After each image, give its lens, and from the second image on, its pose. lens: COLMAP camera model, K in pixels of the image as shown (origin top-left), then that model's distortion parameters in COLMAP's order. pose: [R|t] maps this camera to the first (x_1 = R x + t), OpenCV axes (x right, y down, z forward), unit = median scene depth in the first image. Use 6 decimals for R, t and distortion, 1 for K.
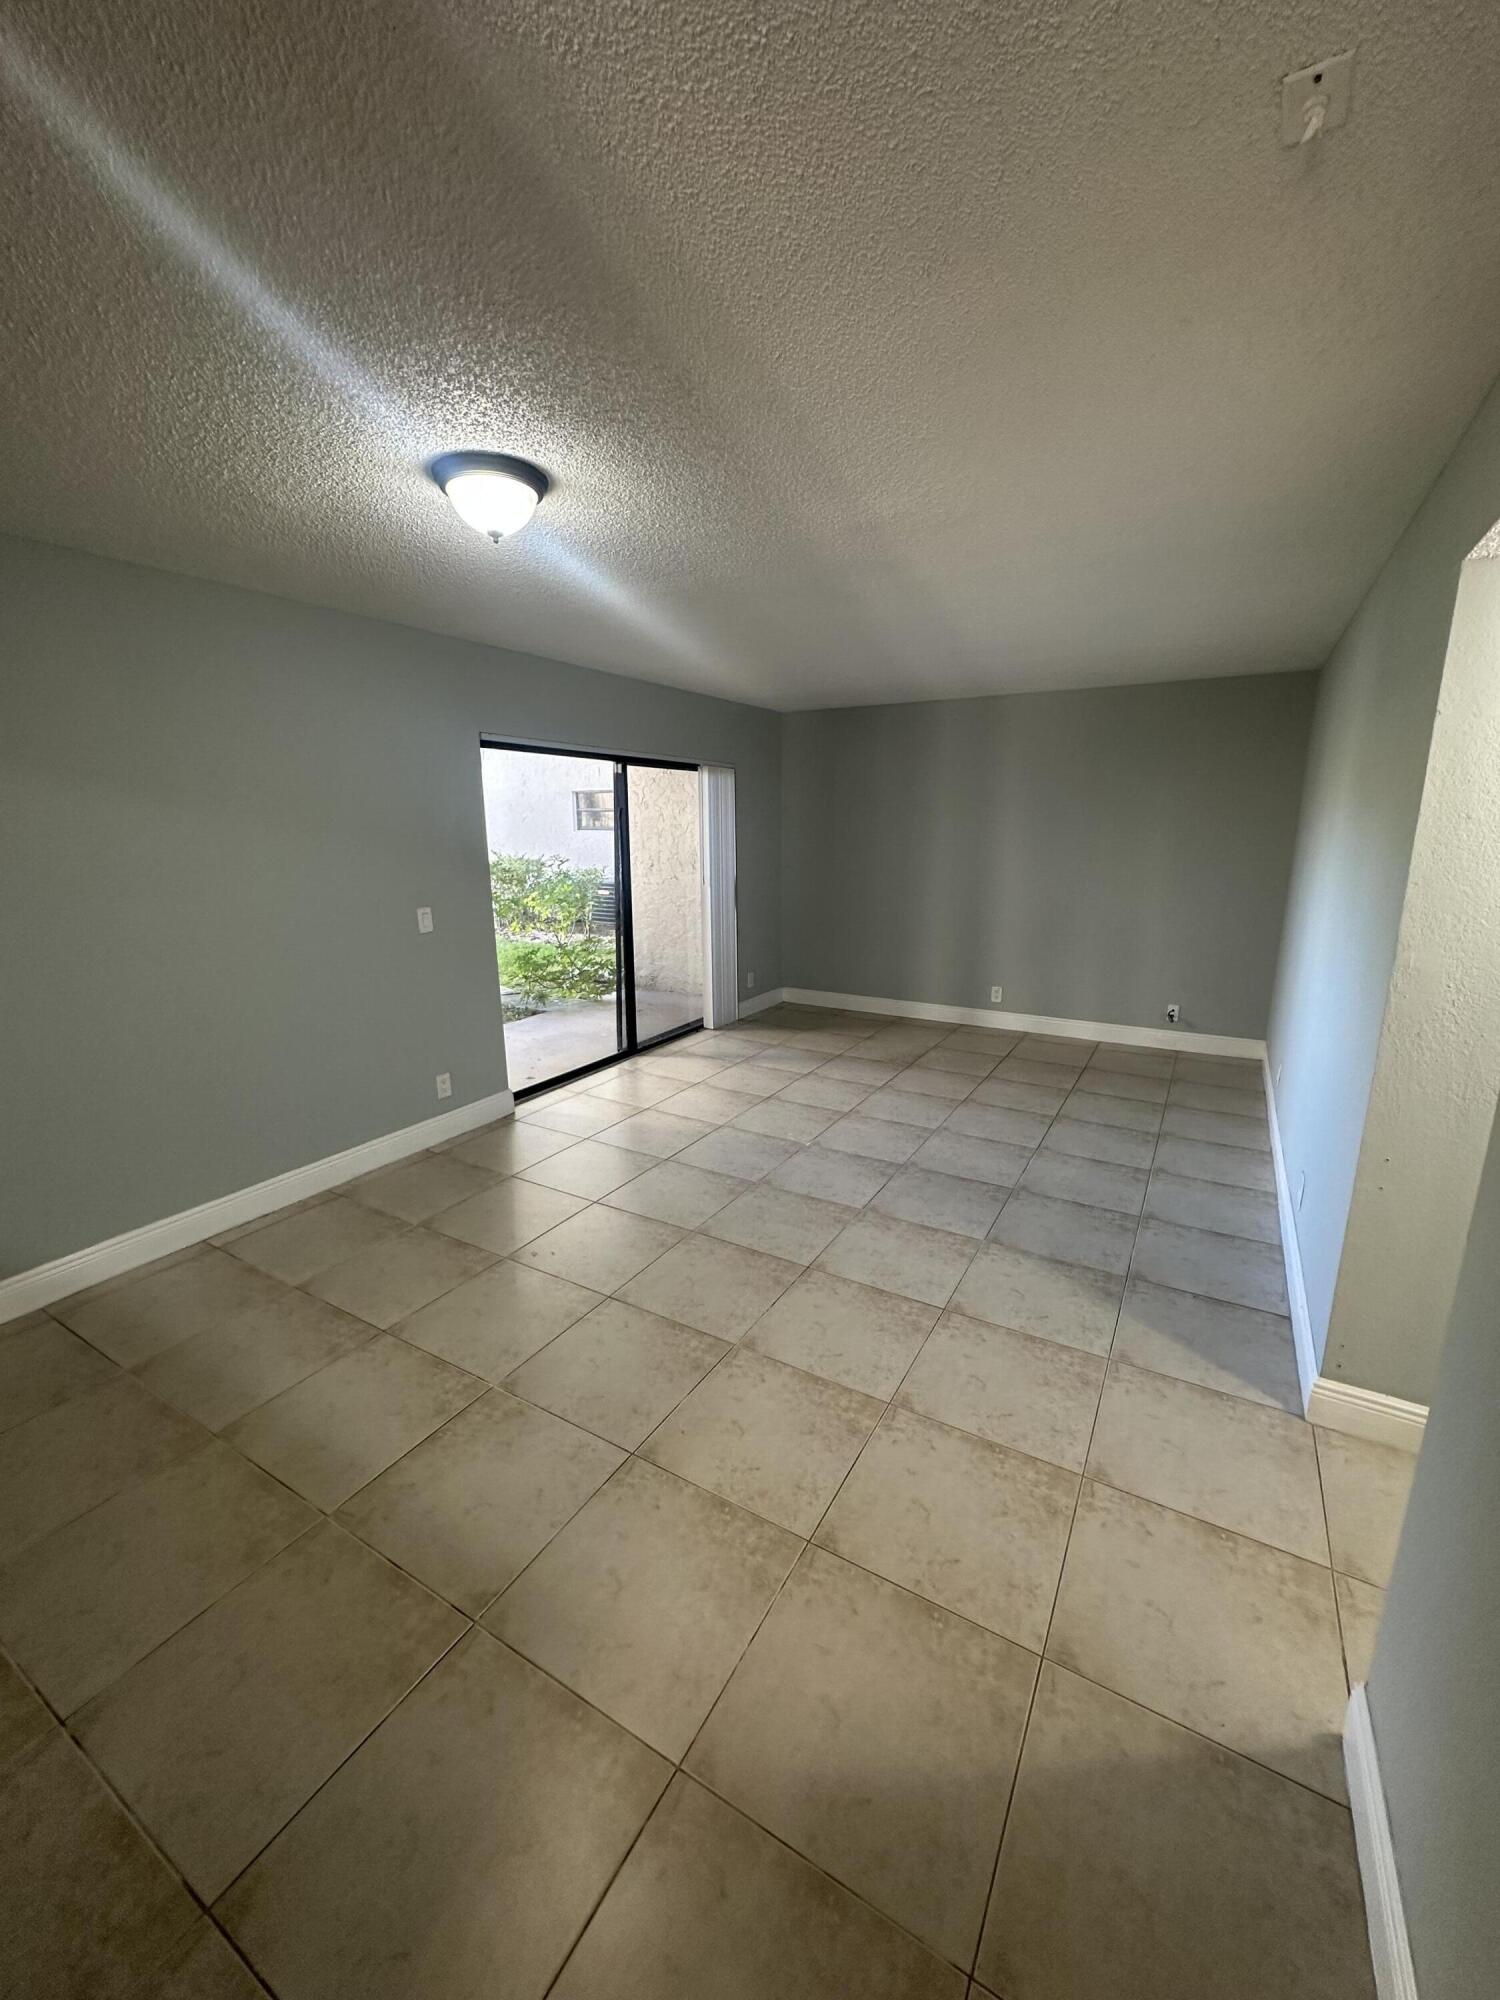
lens RADIAL K [[788.5, 0, 756.0], [0, 788.5, 1007.9], [0, 0, 1]] dist [-0.004580, -0.000037]
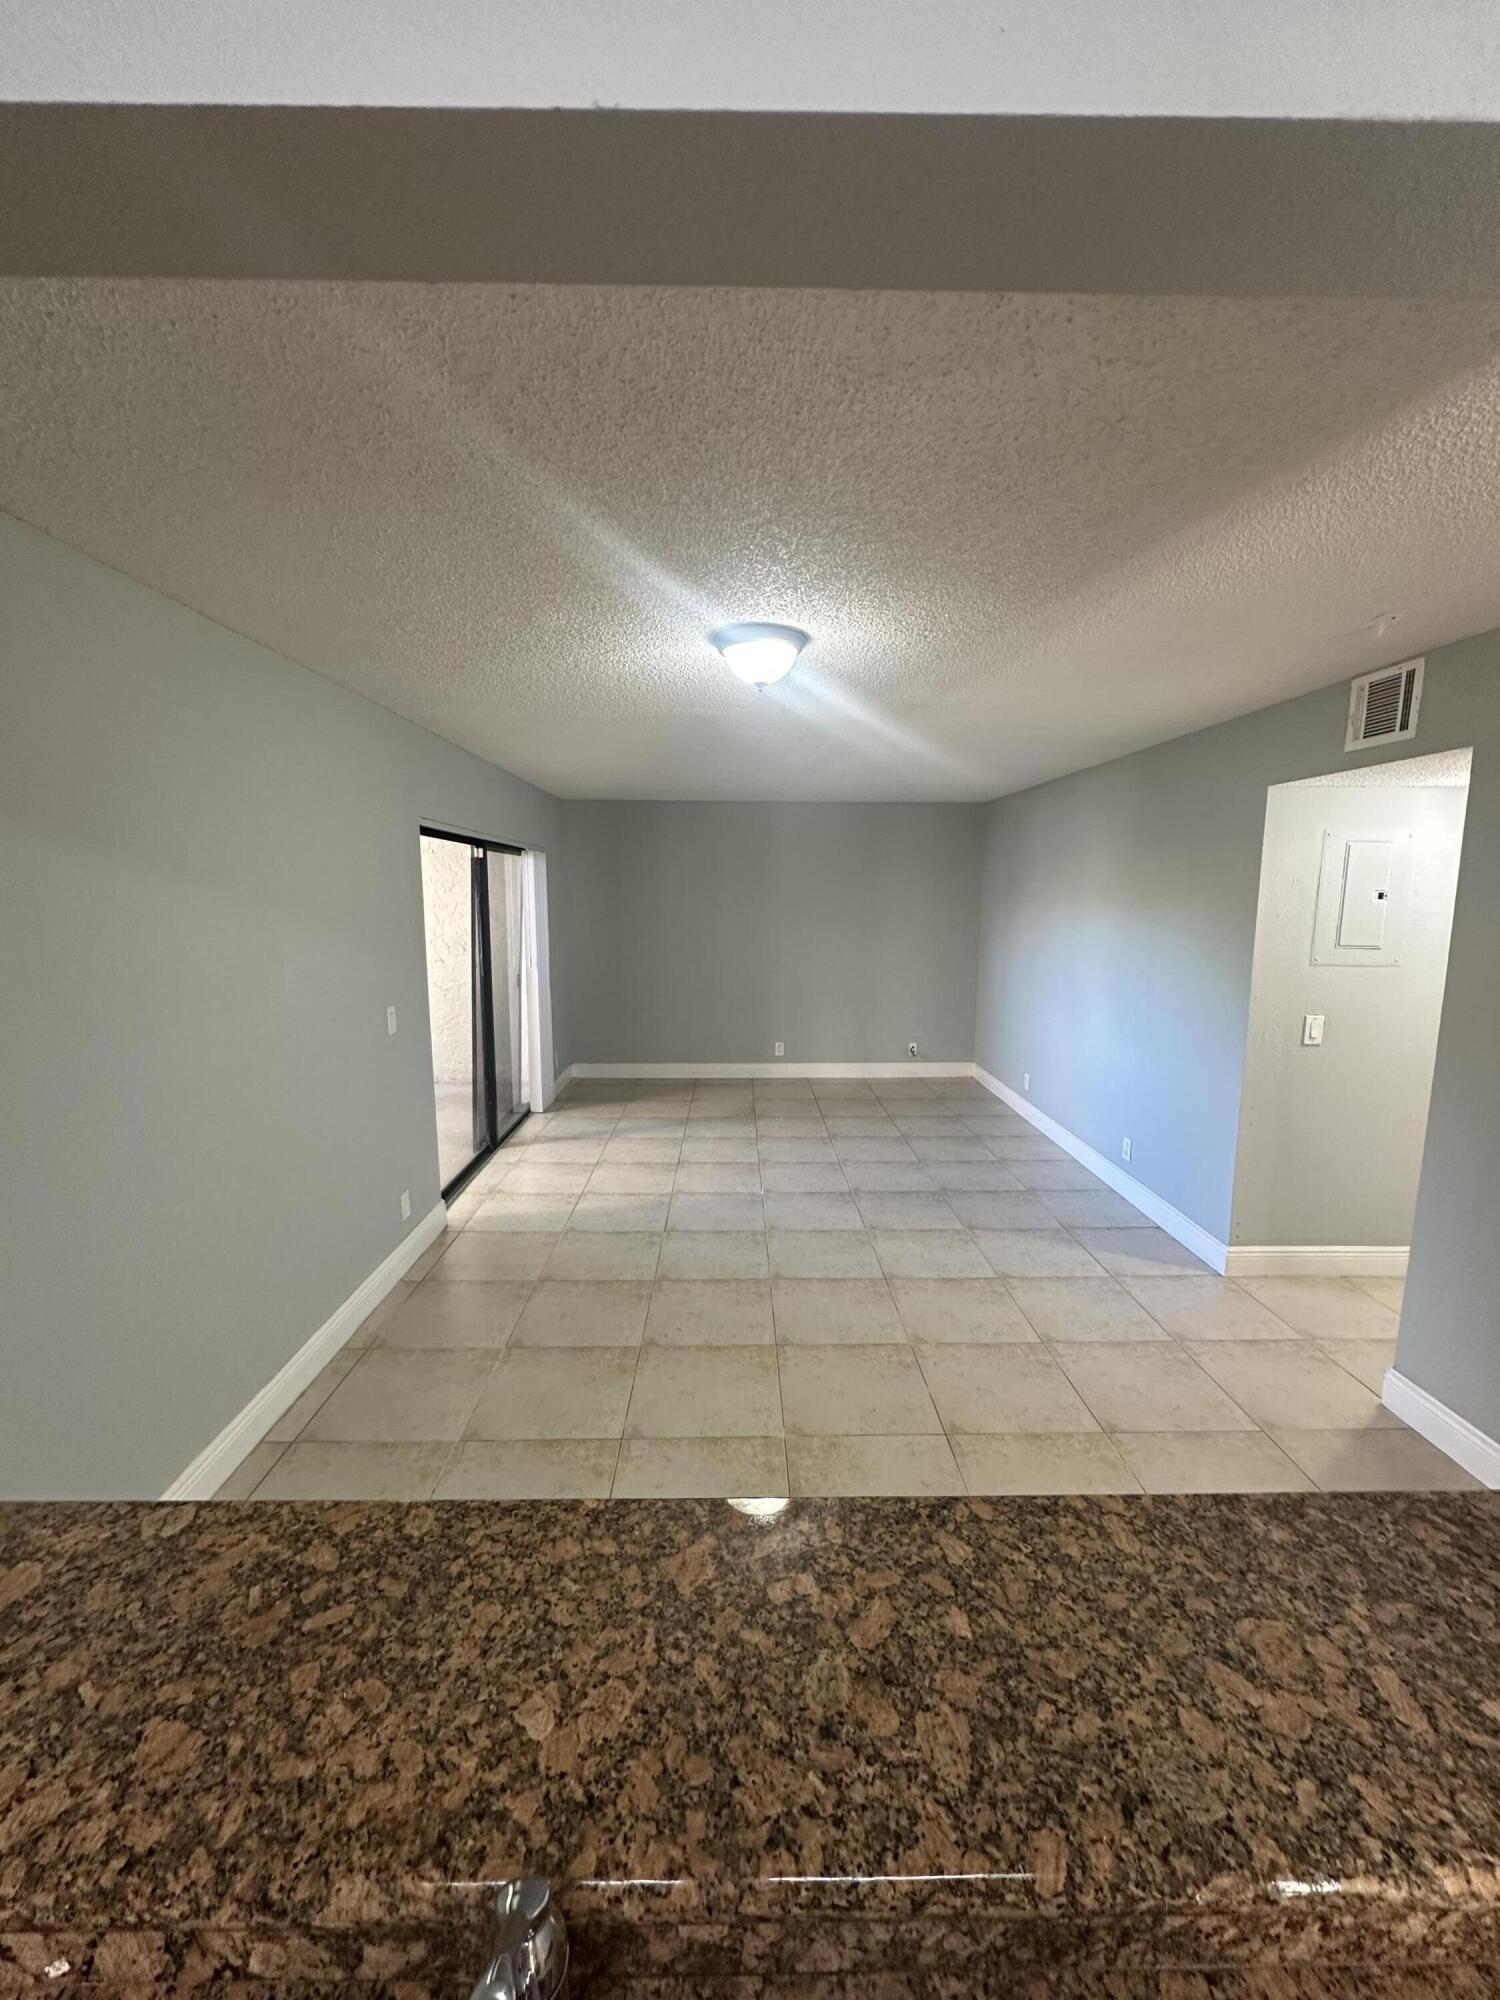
lens RADIAL K [[788.5, 0, 756.0], [0, 788.5, 1007.9], [0, 0, 1]] dist [-0.004580, -0.000037]
pose [[0.853505, -0.070821, 0.516249, -0.425075], [0.115415, 0.991807, -0.054752, -0.022933], [-0.508142, 0.106314, 0.854686, 0.017263]]
